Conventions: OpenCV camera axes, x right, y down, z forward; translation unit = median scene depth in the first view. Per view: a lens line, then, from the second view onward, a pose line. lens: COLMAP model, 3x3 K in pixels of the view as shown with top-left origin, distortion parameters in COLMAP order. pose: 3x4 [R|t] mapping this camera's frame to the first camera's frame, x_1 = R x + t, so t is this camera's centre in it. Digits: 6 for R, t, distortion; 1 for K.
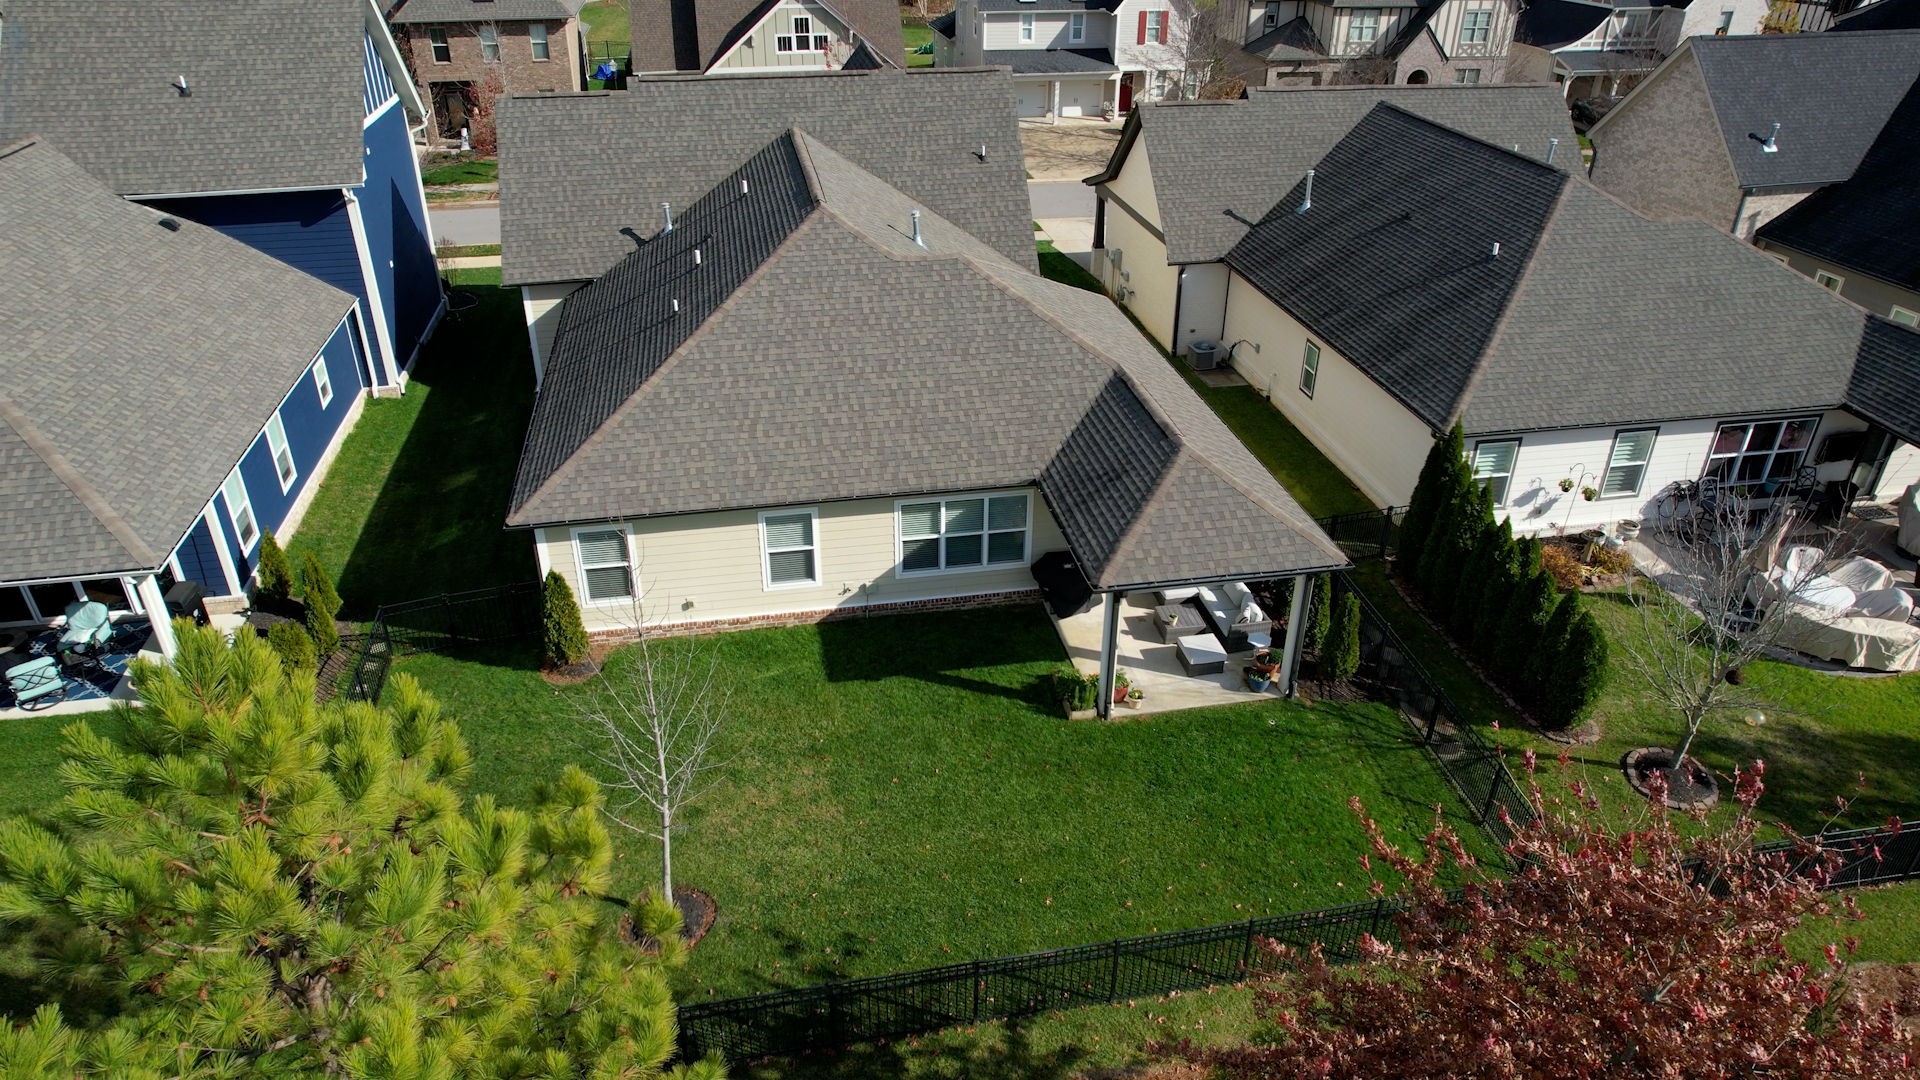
lens RADIAL K [[1226.2, 0, 960.0], [0, 1226.2, 540.0], [0, 0, 1]] dist [-0.078823, 0.070501]
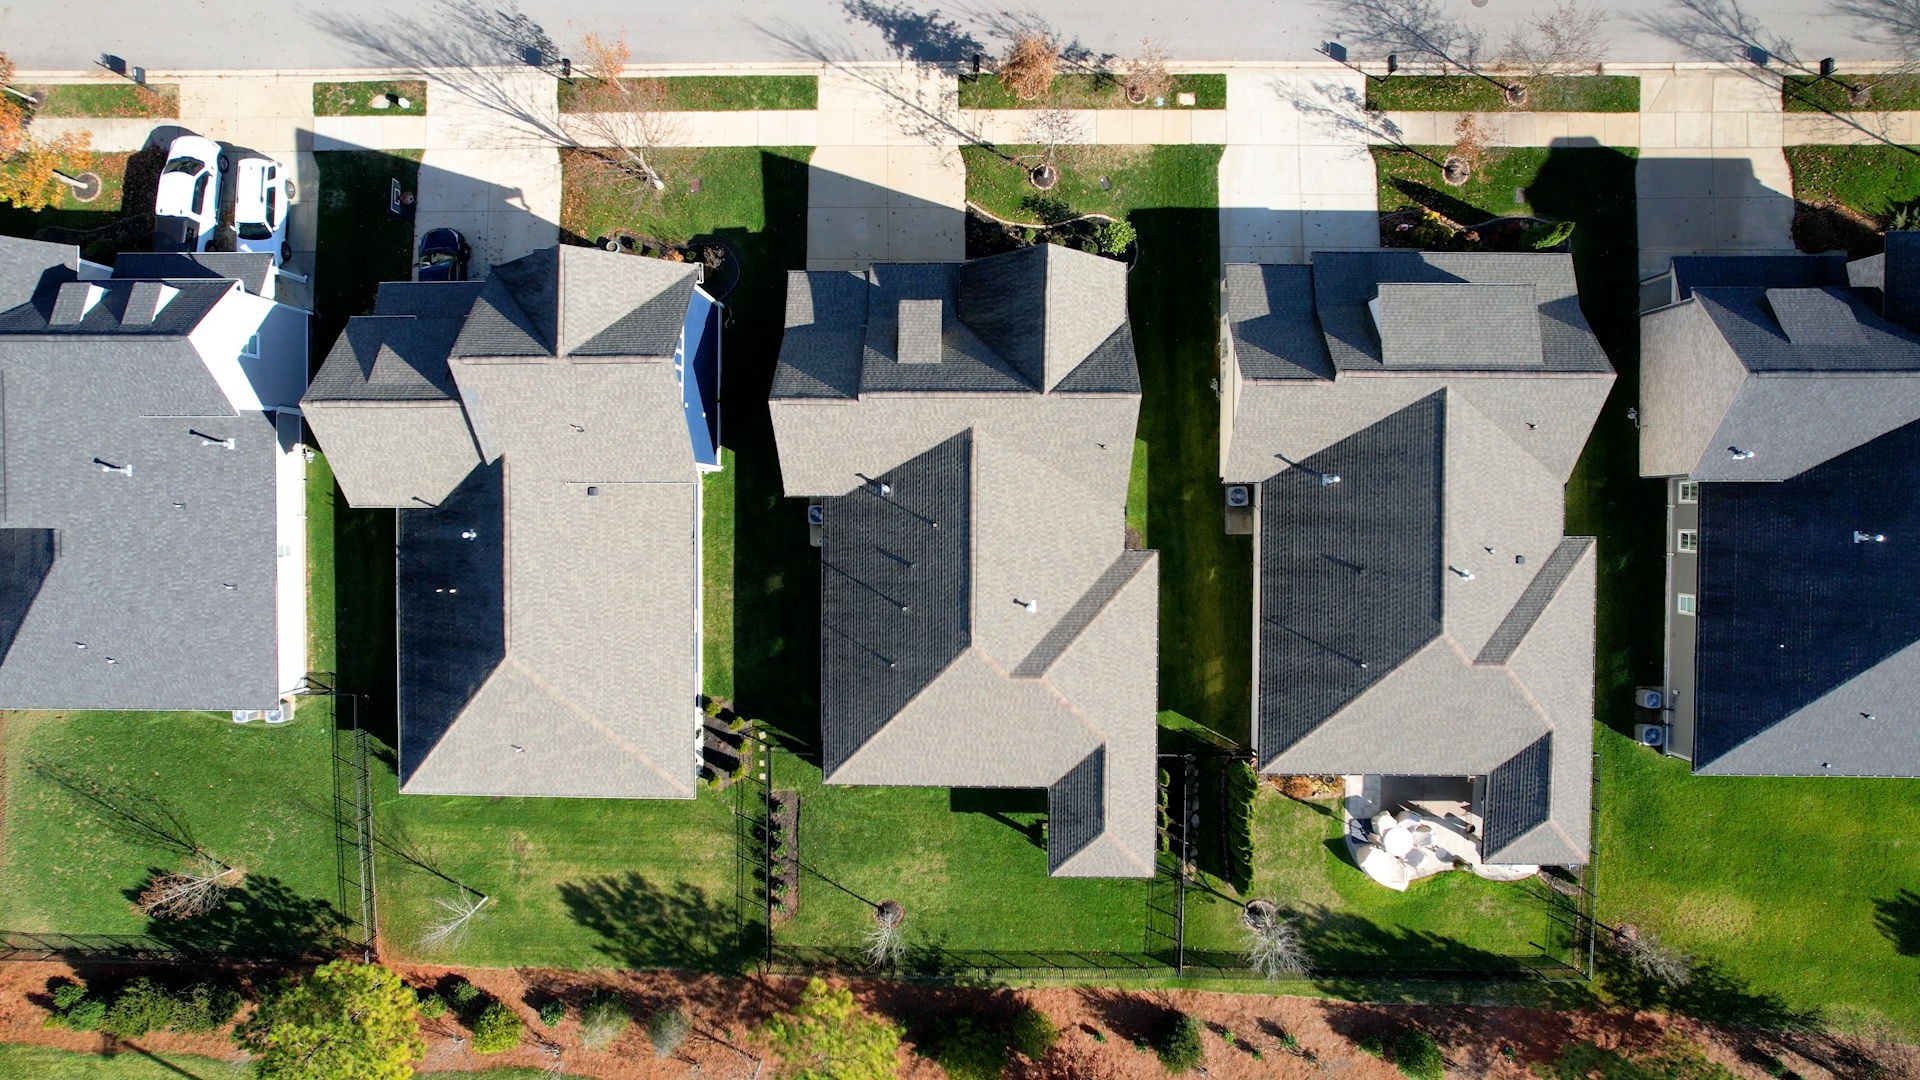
lens RADIAL K [[1226.2, 0, 960.0], [0, 1226.2, 540.0], [0, 0, 1]] dist [-0.078823, 0.070501]
pose [[0.980307, 0.195546, -0.027563, -0.120839], [-0.068360, 0.466967, 0.881628, -2.144202], [0.185270, -0.862382, 0.471139, 0.287852]]
